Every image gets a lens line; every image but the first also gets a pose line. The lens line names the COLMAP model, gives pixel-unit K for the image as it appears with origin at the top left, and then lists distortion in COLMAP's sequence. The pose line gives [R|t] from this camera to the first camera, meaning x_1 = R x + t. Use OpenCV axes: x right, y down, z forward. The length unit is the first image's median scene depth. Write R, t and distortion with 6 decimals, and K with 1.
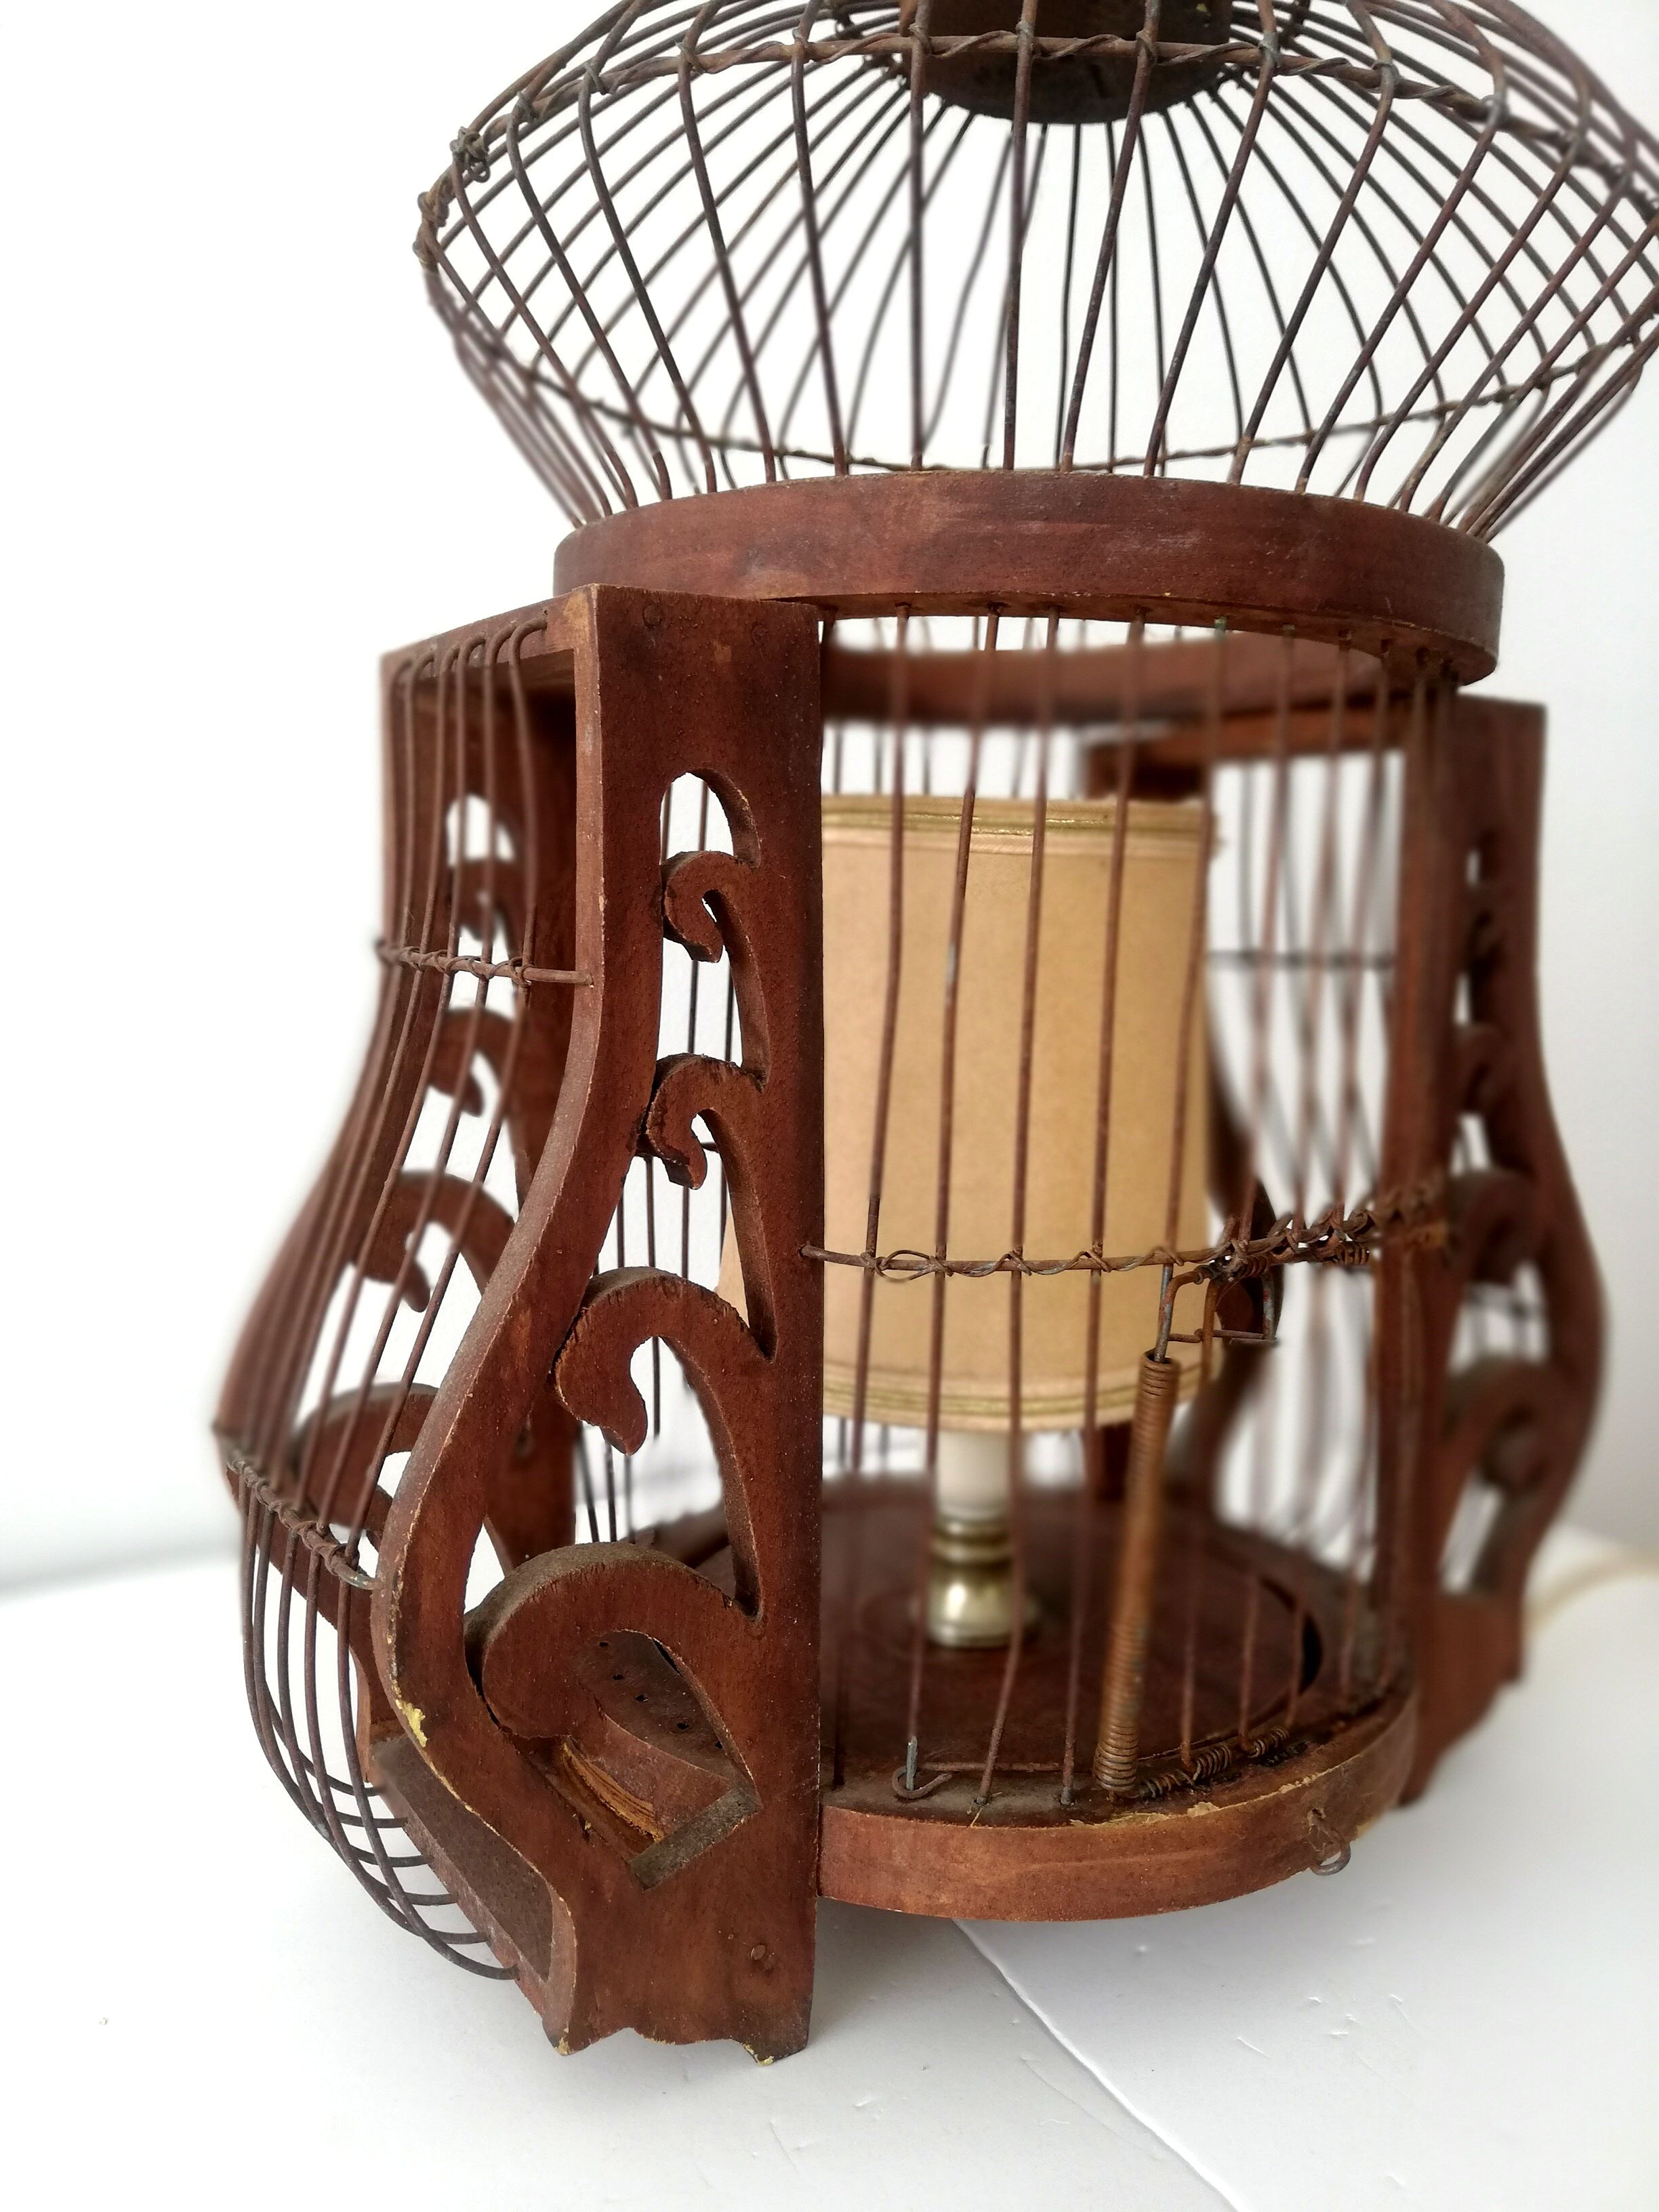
lens RADIAL K [[1675.5, 0, 832.2], [0, 1675.5, 1116.8], [0, 0, 1]] dist [0.103536, -0.237425]
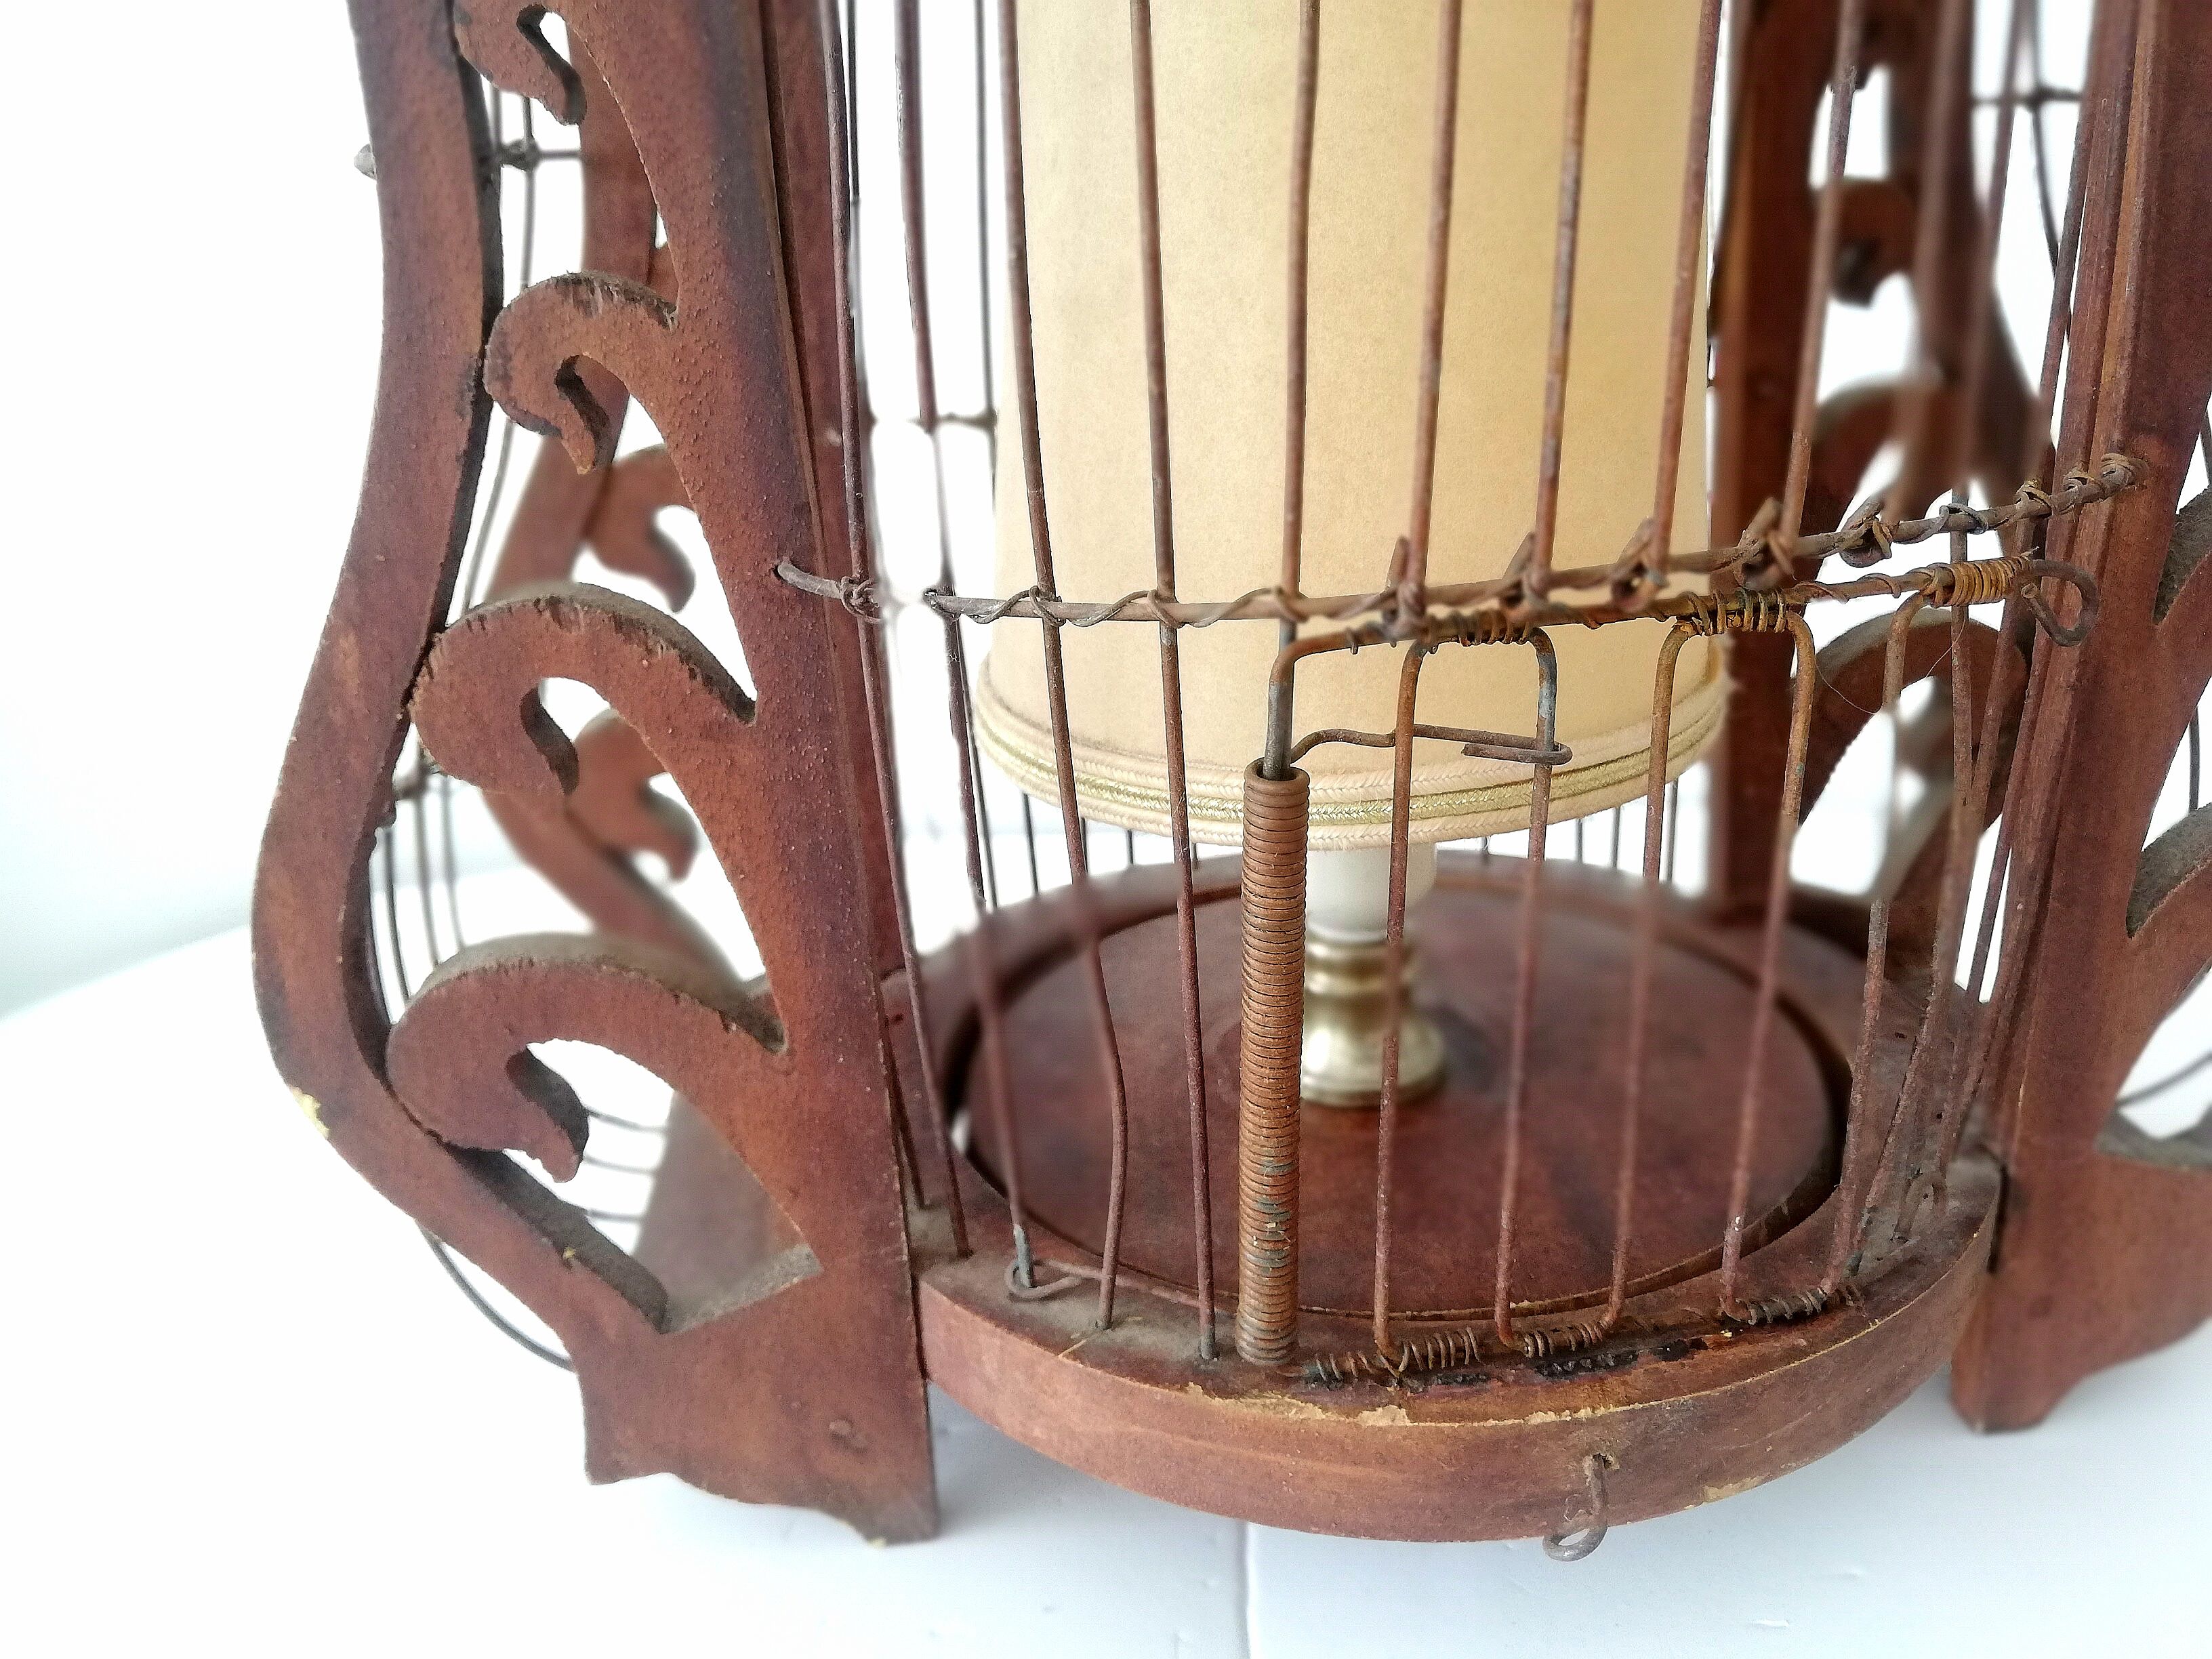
lens RADIAL K [[1698.2, 0, 1113.5], [0, 1698.2, 817.2], [0, 0, 1]] dist [0.067861, -0.164812]
pose [[0.882969, 0.112085, -0.455853, 0.438370], [0.004702, 0.968916, 0.247344, 0.006241], [0.469407, -0.220541, 0.854996, 0.447821]]
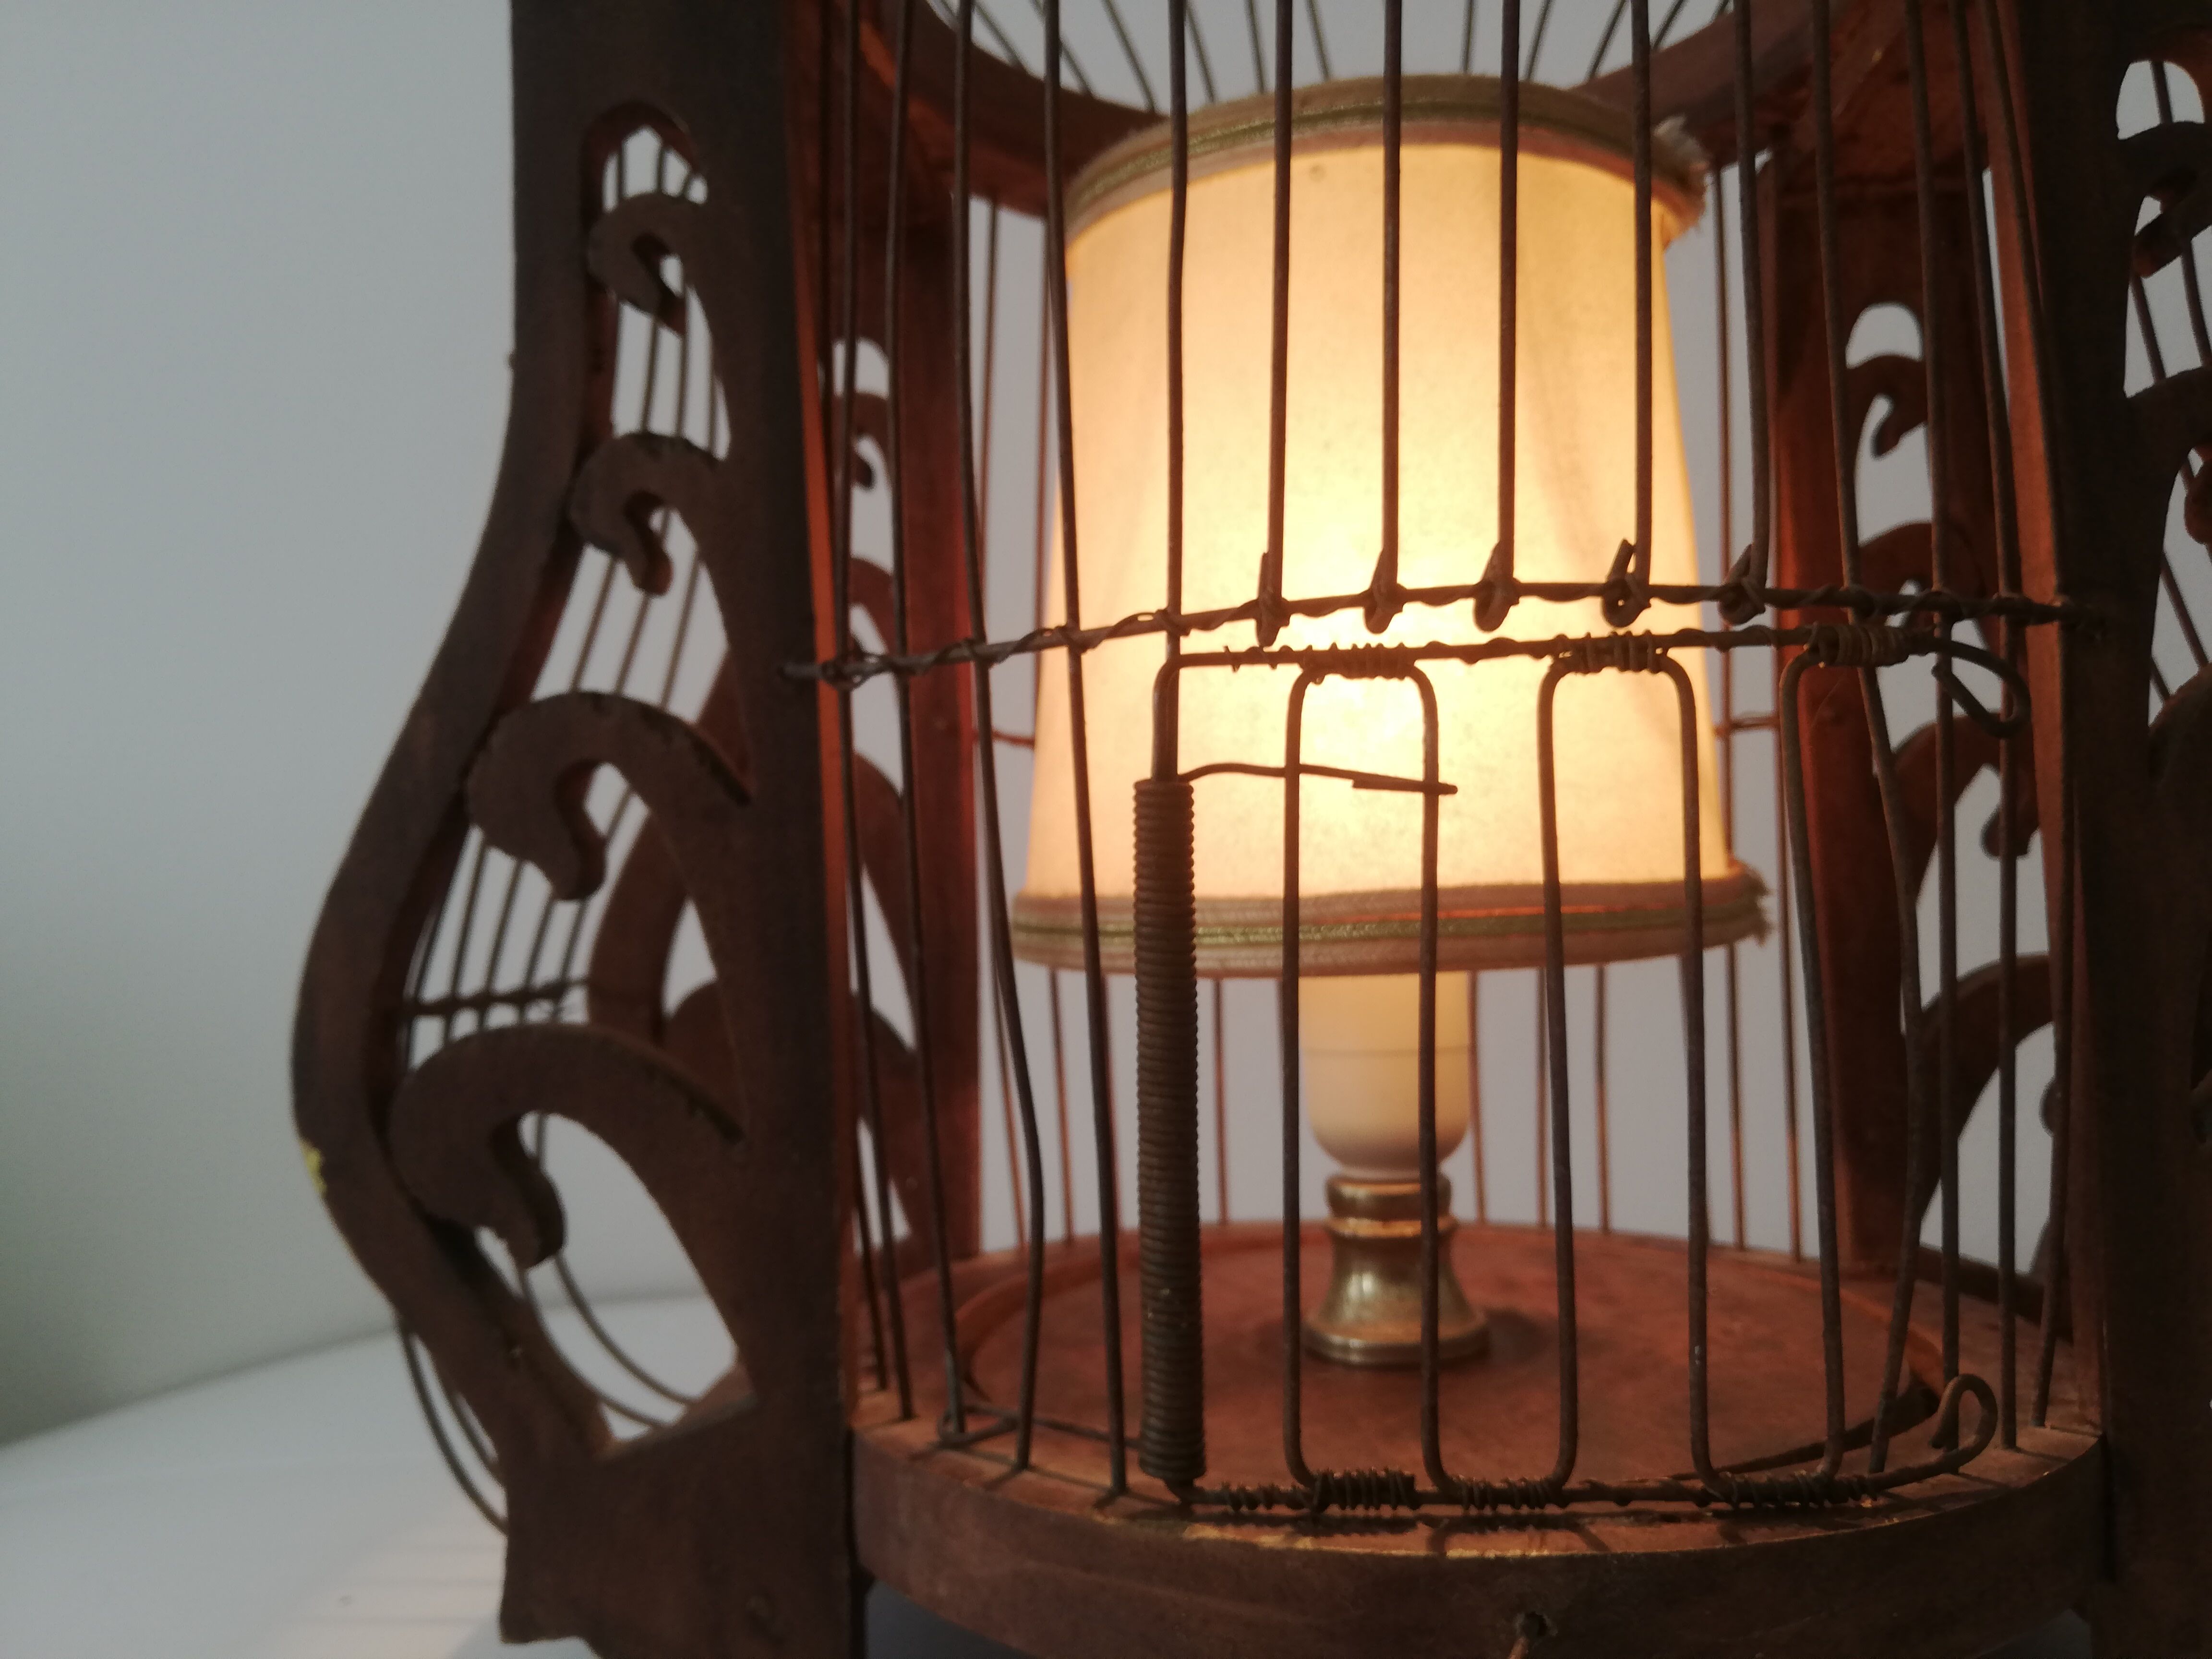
lens RADIAL K [[1703.6, 0, 1106.0], [0, 1703.6, 829.5], [0, 0, 1]] dist [0.047490, -0.105258]
pose [[0.776353, -0.053813, -0.627997, 0.608959], [-0.040837, 0.989961, -0.135313, 0.260852], [0.628974, 0.130696, 0.766362, 0.492679]]
